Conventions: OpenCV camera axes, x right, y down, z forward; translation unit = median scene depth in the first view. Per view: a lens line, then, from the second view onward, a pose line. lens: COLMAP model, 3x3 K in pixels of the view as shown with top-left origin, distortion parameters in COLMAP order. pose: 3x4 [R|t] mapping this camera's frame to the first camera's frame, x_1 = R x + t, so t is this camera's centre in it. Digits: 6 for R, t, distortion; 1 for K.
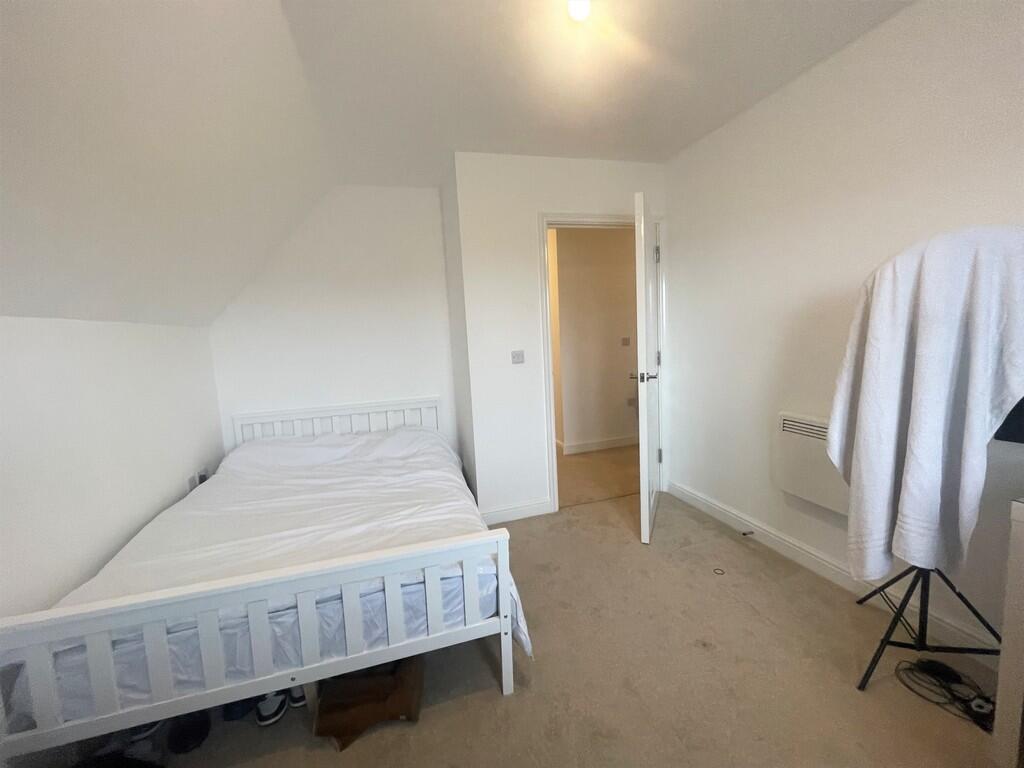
lens RADIAL K [[411.7, 0, 510.0], [0, 411.7, 377.2], [0, 0, 1]] dist [-0.003590, 0.000070]
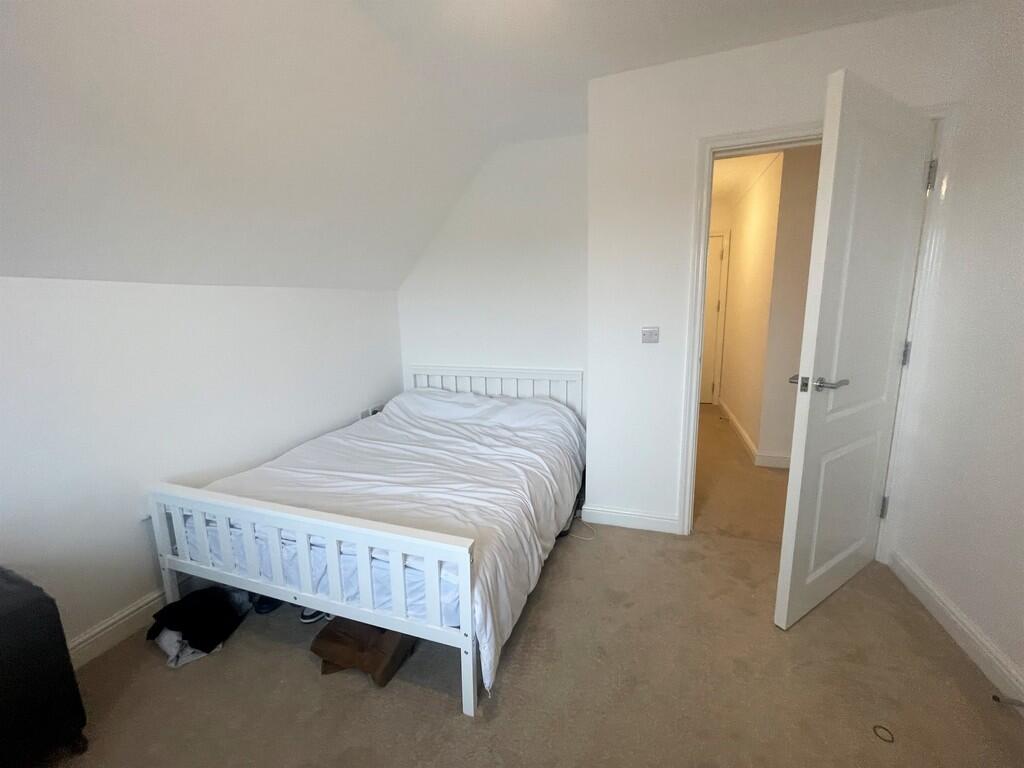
lens RADIAL K [[411.7, 0, 510.0], [0, 411.7, 377.2], [0, 0, 1]] dist [-0.003590, 0.000070]
pose [[0.815181, 0.132757, -0.563786, 0.337745], [-0.080131, 0.989867, 0.117227, -0.052227], [0.573636, -0.050384, 0.817559, 0.249280]]
